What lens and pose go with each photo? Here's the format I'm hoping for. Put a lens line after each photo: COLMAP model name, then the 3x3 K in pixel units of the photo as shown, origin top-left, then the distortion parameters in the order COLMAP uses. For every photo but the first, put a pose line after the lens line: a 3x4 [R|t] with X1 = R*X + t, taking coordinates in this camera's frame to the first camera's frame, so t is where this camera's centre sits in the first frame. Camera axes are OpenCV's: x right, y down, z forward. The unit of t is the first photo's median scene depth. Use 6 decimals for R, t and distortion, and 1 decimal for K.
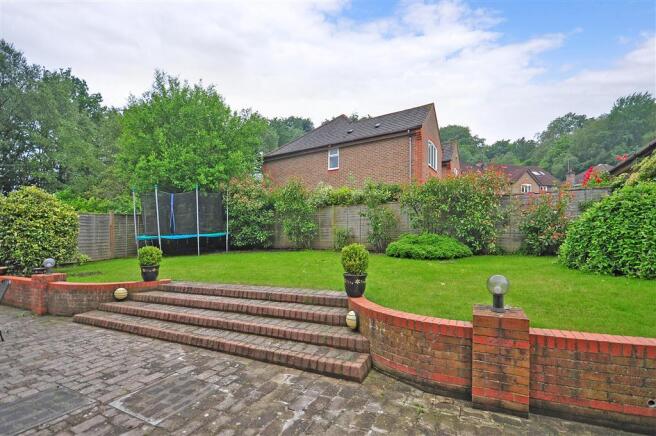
lens RADIAL K [[313.2, 0, 330.9], [0, 313.2, 221.0], [0, 0, 1]] dist [-0.000428, -0.004502]
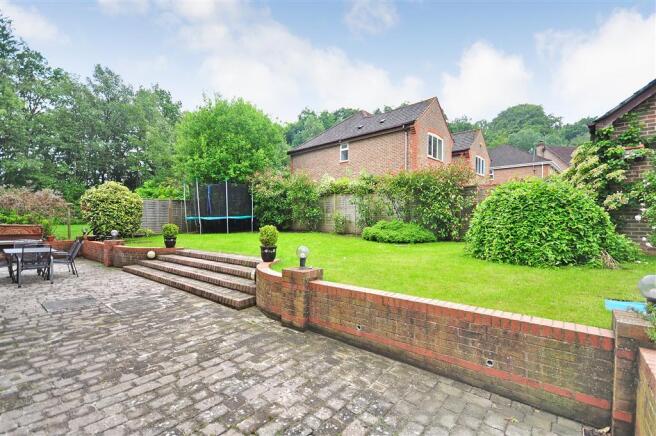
lens RADIAL K [[313.4, 0, 328.3], [0, 313.4, 213.1], [0, 0, 1]] dist [0.001826, 0.000644]
pose [[0.969750, 0.019855, -0.243290, 0.313130], [-0.014304, 0.999596, 0.024562, -0.010292], [0.243679, -0.020339, 0.969643, -0.150702]]
